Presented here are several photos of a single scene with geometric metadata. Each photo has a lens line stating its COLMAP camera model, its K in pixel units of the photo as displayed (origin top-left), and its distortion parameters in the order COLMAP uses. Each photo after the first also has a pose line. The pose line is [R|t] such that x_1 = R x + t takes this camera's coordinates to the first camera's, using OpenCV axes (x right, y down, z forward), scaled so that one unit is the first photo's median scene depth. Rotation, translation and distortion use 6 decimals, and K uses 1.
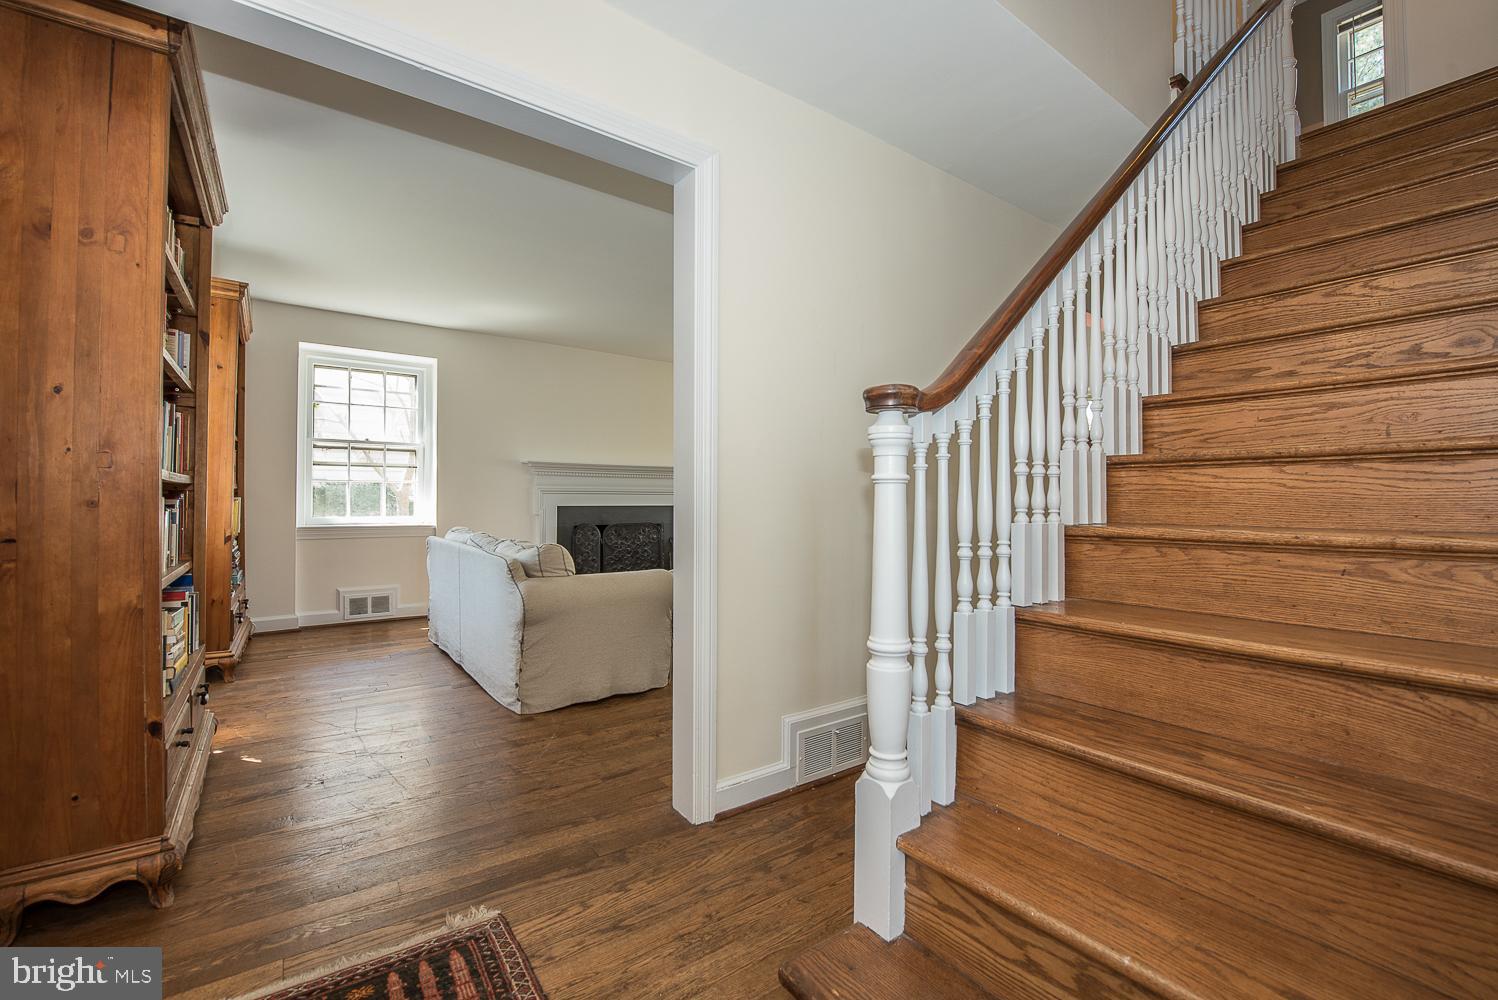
lens RADIAL K [[630.8, 0, 749.0], [0, 630.8, 500.0], [0, 0, 1]] dist [-0.015271, -0.000923]
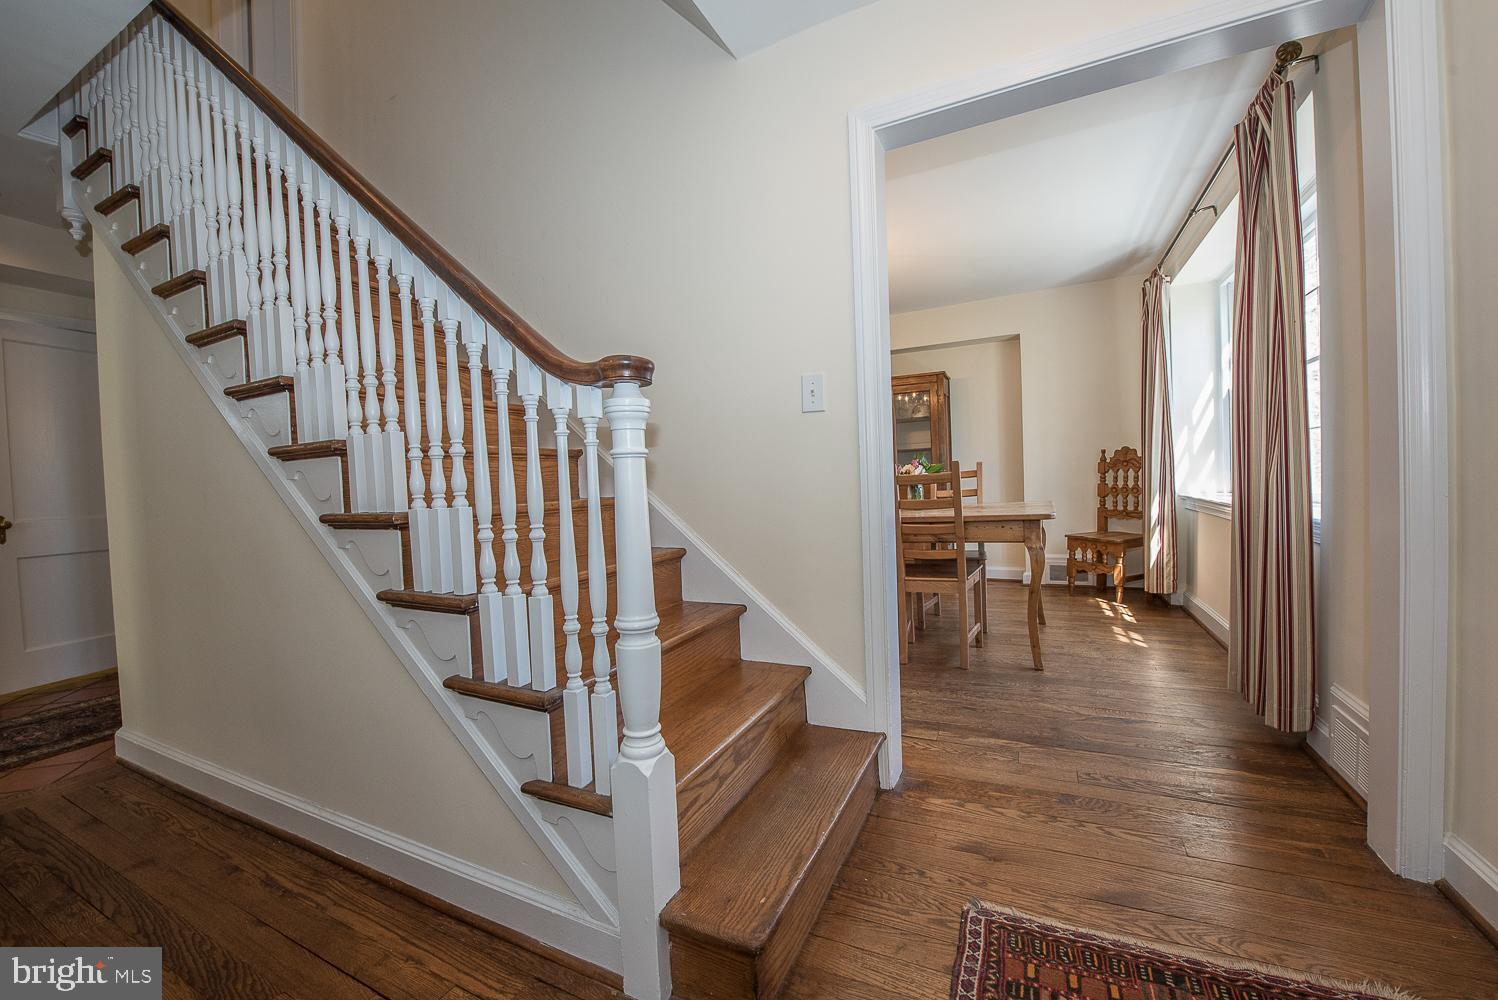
lens RADIAL K [[592.9, 0, 749.0], [0, 592.9, 500.0], [0, 0, 1]] dist [-0.016833, -0.002584]
pose [[-0.462235, -0.010511, 0.886695, -0.731943], [0.036021, 0.998882, 0.030619, 0.020489], [-0.886026, 0.046092, -0.461340, 1.364358]]
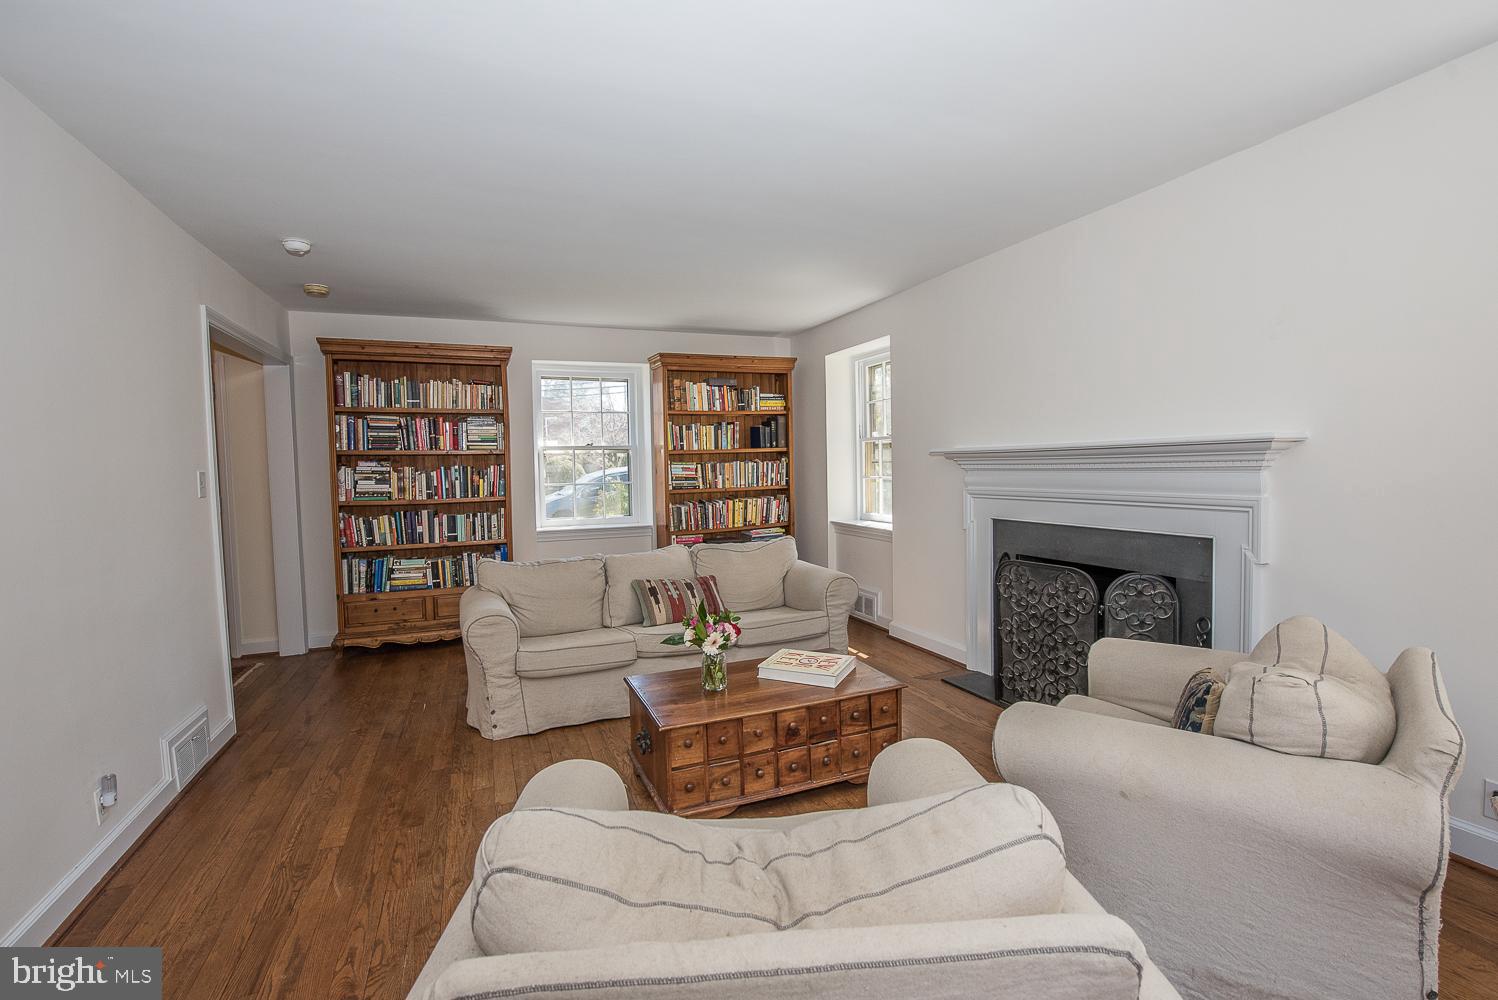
lens RADIAL K [[671.8, 0, 749.0], [0, 671.8, 500.0], [0, 0, 1]] dist [-0.011985, -0.000051]
pose [[-0.240158, 0.049549, -0.969468, 2.007868], [0.020447, 0.998733, 0.045980, -0.224709], [0.970518, -0.008781, -0.240867, 4.698707]]
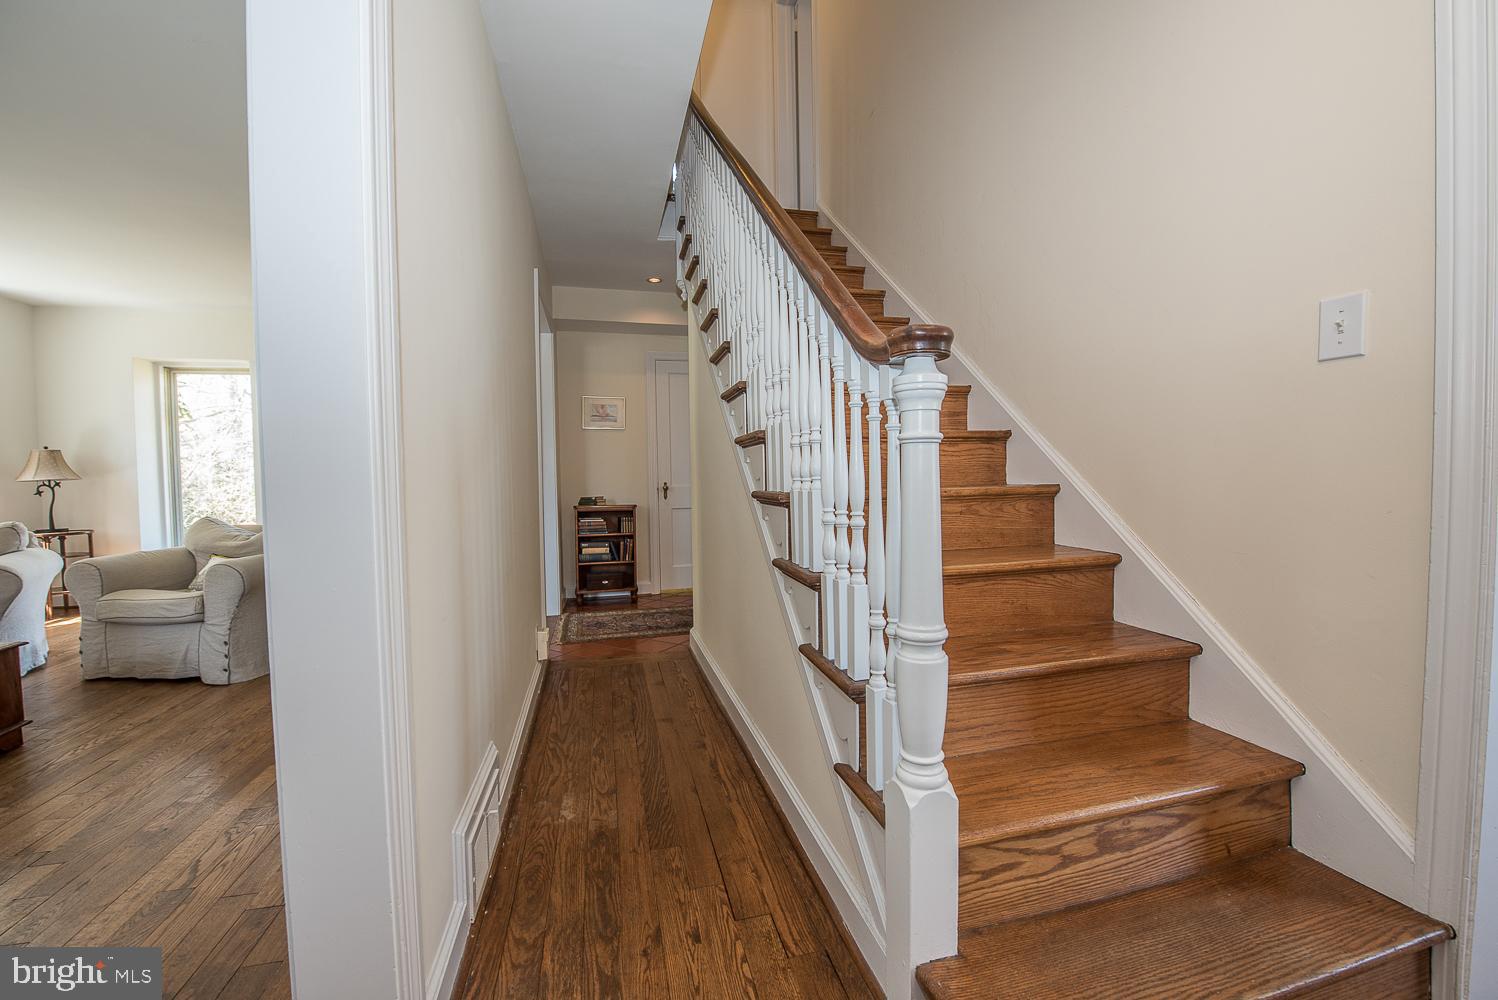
lens RADIAL K [[592.9, 0, 749.0], [0, 592.9, 500.0], [0, 0, 1]] dist [-0.016833, -0.002584]
pose [[0.378116, -0.043366, 0.924742, -0.654108], [0.016051, 0.999059, 0.040288, 0.017002], [-0.925619, -0.000390, 0.378457, 0.984736]]
